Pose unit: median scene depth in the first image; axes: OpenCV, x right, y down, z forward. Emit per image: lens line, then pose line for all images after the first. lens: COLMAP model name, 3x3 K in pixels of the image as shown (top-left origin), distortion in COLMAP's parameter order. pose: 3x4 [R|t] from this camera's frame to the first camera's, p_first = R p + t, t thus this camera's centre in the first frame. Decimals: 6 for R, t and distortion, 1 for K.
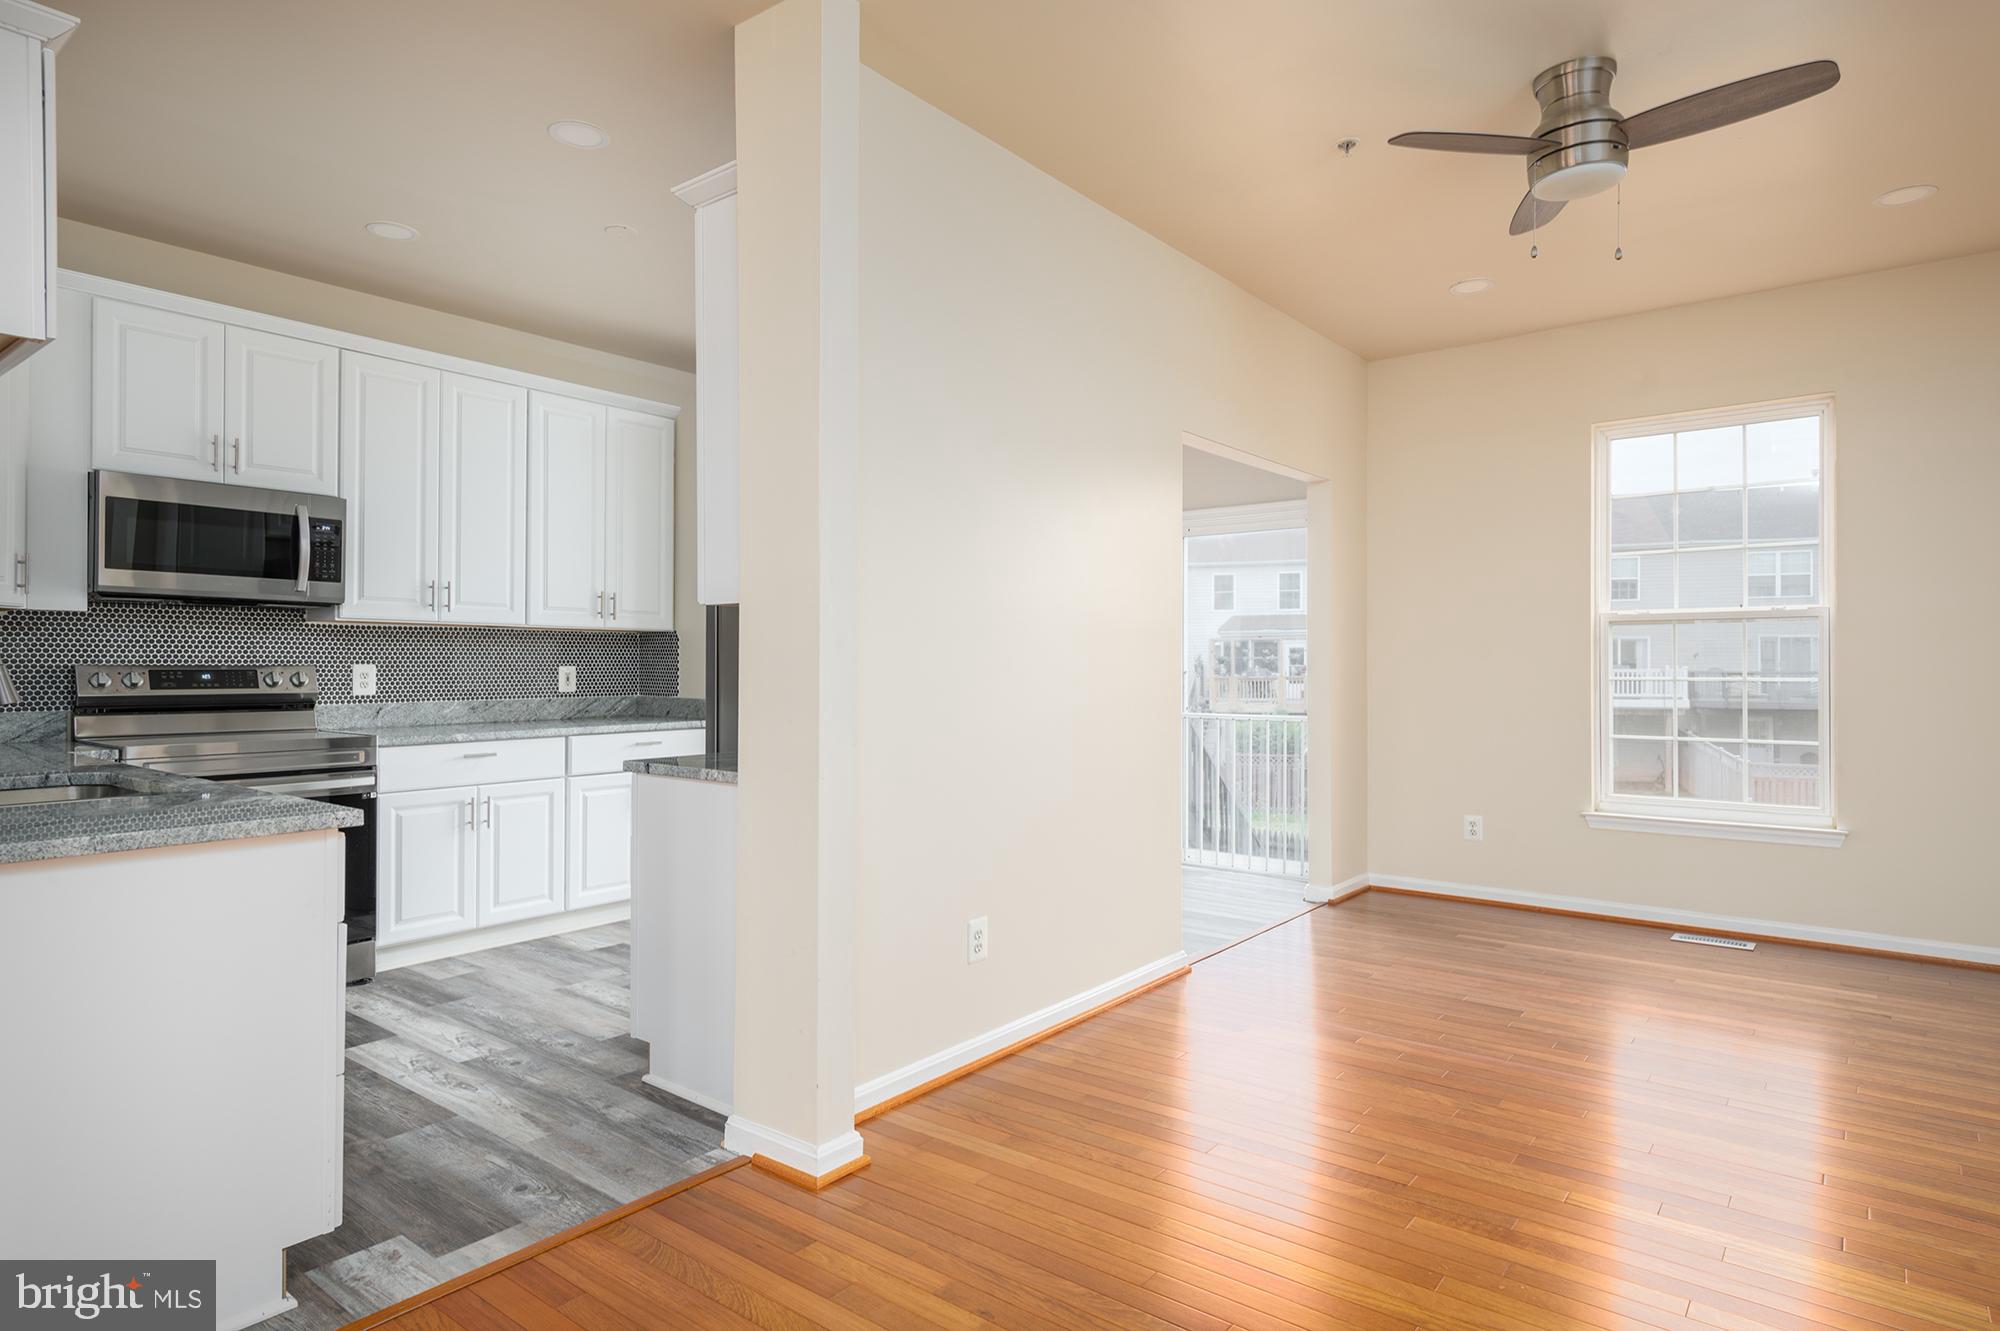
lens RADIAL K [[1098.7, 0, 1000.0], [0, 1098.7, 665.5], [0, 0, 1]] dist [0.004990, 0.000861]
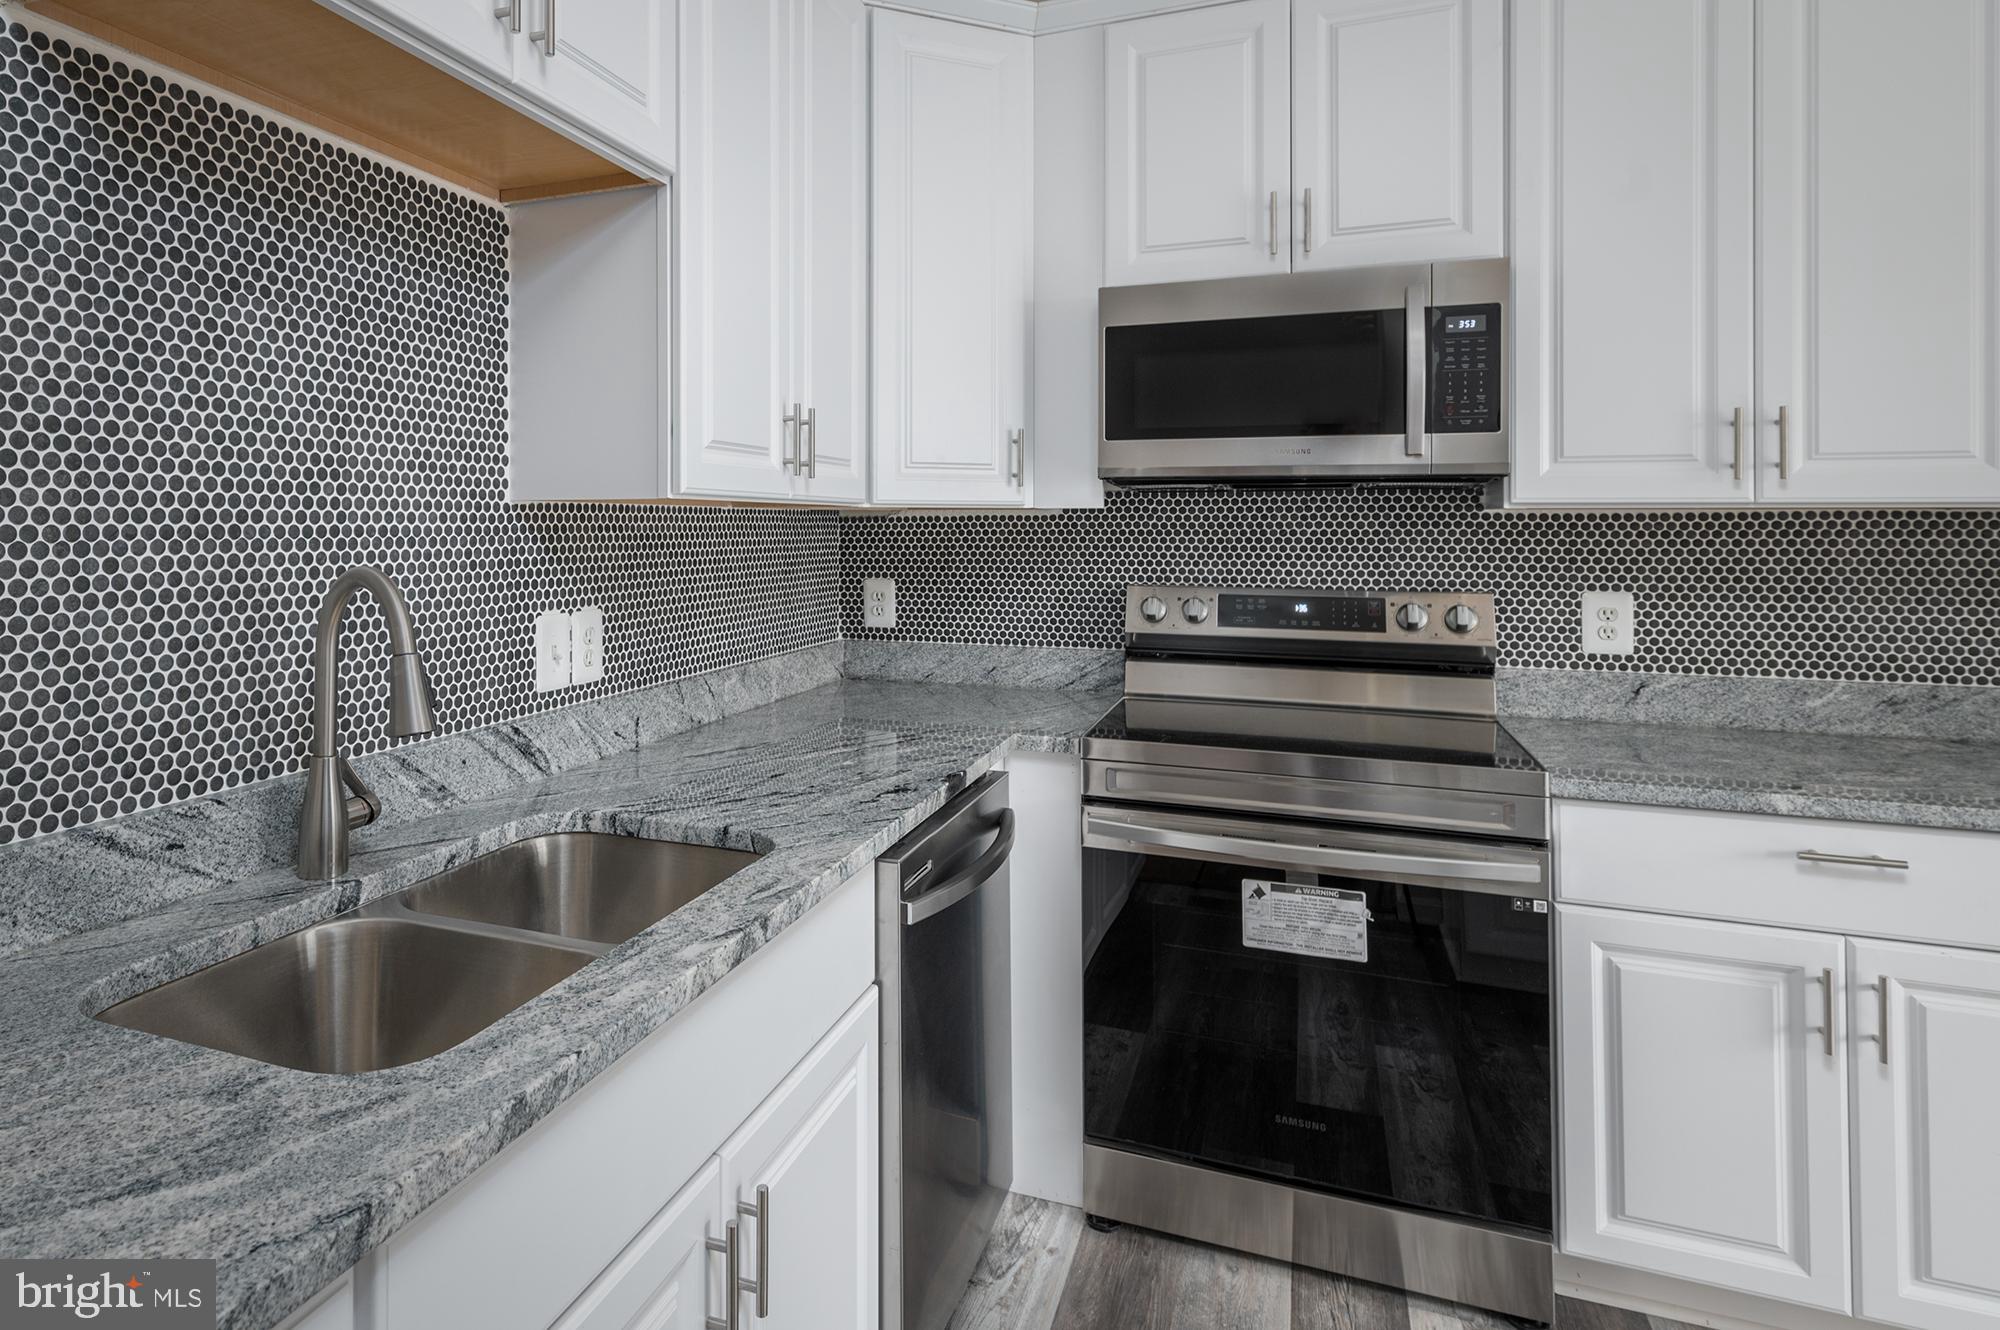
lens RADIAL K [[988.7, 0, 1001.0], [0, 988.7, 496.9], [0, 0, 1]] dist [-0.004489, -0.001795]
pose [[0.246448, -0.023664, -0.968867, -0.230880], [-0.002213, 0.999686, -0.024980, -0.034467], [0.969153, 0.008300, 0.246318, 0.676056]]
